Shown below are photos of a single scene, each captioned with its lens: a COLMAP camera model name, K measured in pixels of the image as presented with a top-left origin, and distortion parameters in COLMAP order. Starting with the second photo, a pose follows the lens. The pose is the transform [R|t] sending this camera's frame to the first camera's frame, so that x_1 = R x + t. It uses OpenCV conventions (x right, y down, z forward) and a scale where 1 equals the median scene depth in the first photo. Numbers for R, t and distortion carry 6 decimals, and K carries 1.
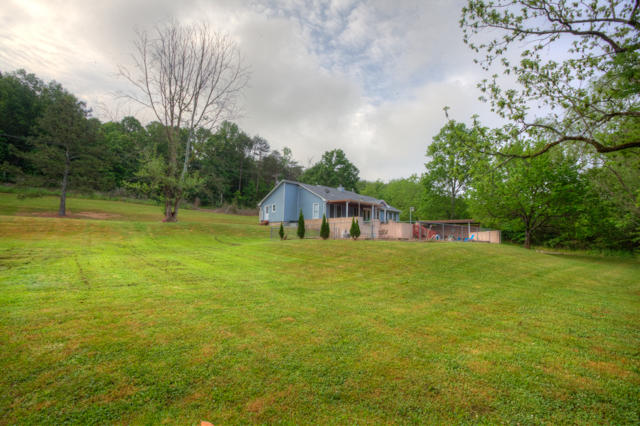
lens RADIAL K [[307.5, 0, 323.6], [0, 307.5, 211.6], [0, 0, 1]] dist [-0.030553, 0.002347]
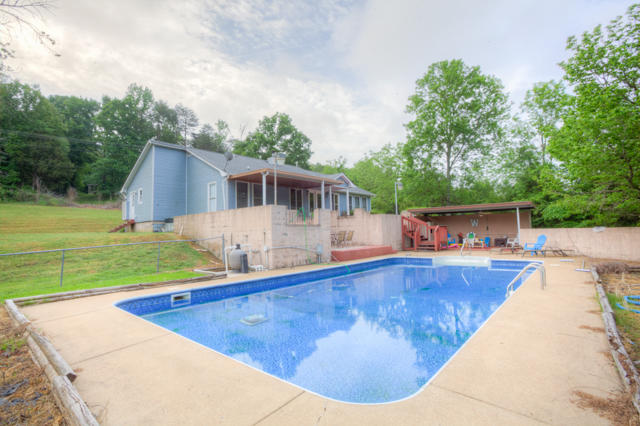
lens RADIAL K [[307.5, 0, 317.7], [0, 307.5, 211.6], [0, 0, 1]] dist [-0.030553, 0.002347]
pose [[0.995298, -0.042513, 0.087031, 0.068305], [0.039779, 0.998666, 0.032908, 0.007184], [-0.088314, -0.029292, 0.995662, 0.316601]]
